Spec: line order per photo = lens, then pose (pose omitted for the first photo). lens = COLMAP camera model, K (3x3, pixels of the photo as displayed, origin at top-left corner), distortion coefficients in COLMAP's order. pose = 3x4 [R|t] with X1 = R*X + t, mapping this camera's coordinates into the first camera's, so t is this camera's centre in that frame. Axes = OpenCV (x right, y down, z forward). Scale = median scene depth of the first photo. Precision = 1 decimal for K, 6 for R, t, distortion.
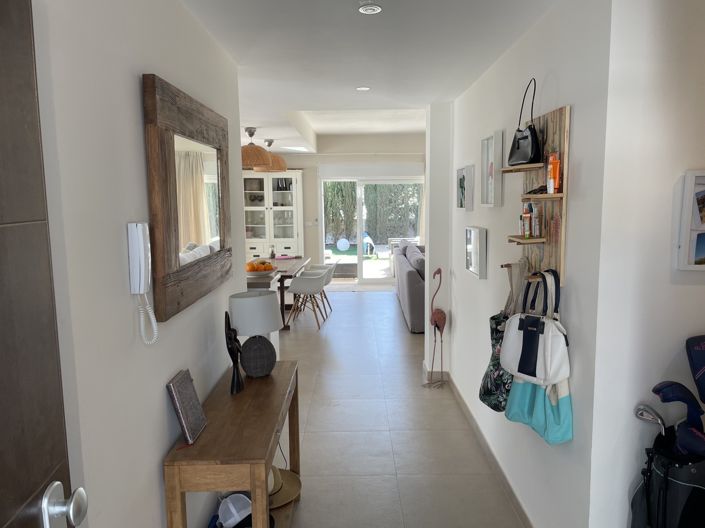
lens RADIAL K [[539.7, 0, 352.5], [0, 539.7, 264.0], [0, 0, 1]] dist [-0.000265, -0.003147]
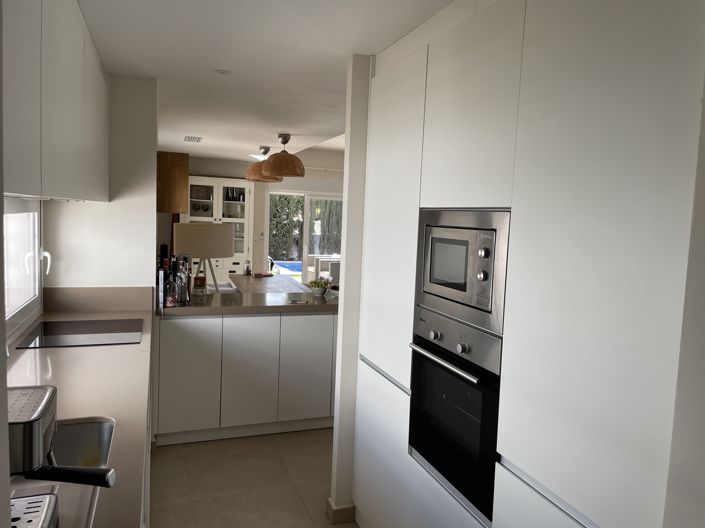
lens RADIAL K [[539.7, 0, 352.5], [0, 539.7, 264.0], [0, 0, 1]] dist [-0.000265, -0.003147]
pose [[0.937922, 0.024689, 0.345966, -0.253050], [-0.015042, 0.999420, -0.030543, -0.003565], [-0.346520, 0.023443, 0.937750, 0.068875]]
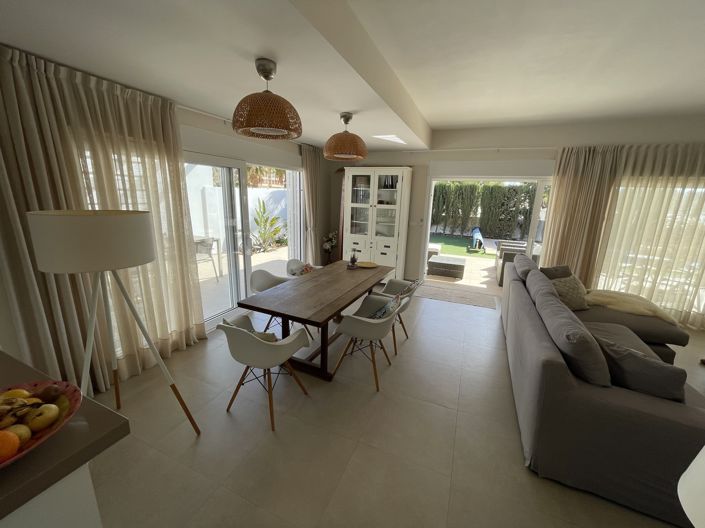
lens RADIAL K [[283.9, 0, 352.5], [0, 283.9, 264.0], [0, 0, 1]] dist [-0.002570, -0.000719]
pose [[0.919571, 0.131575, -0.370238, 0.021246], [-0.091098, 0.987985, 0.124846, -0.057967], [0.382216, -0.081077, 0.920509, 0.482287]]
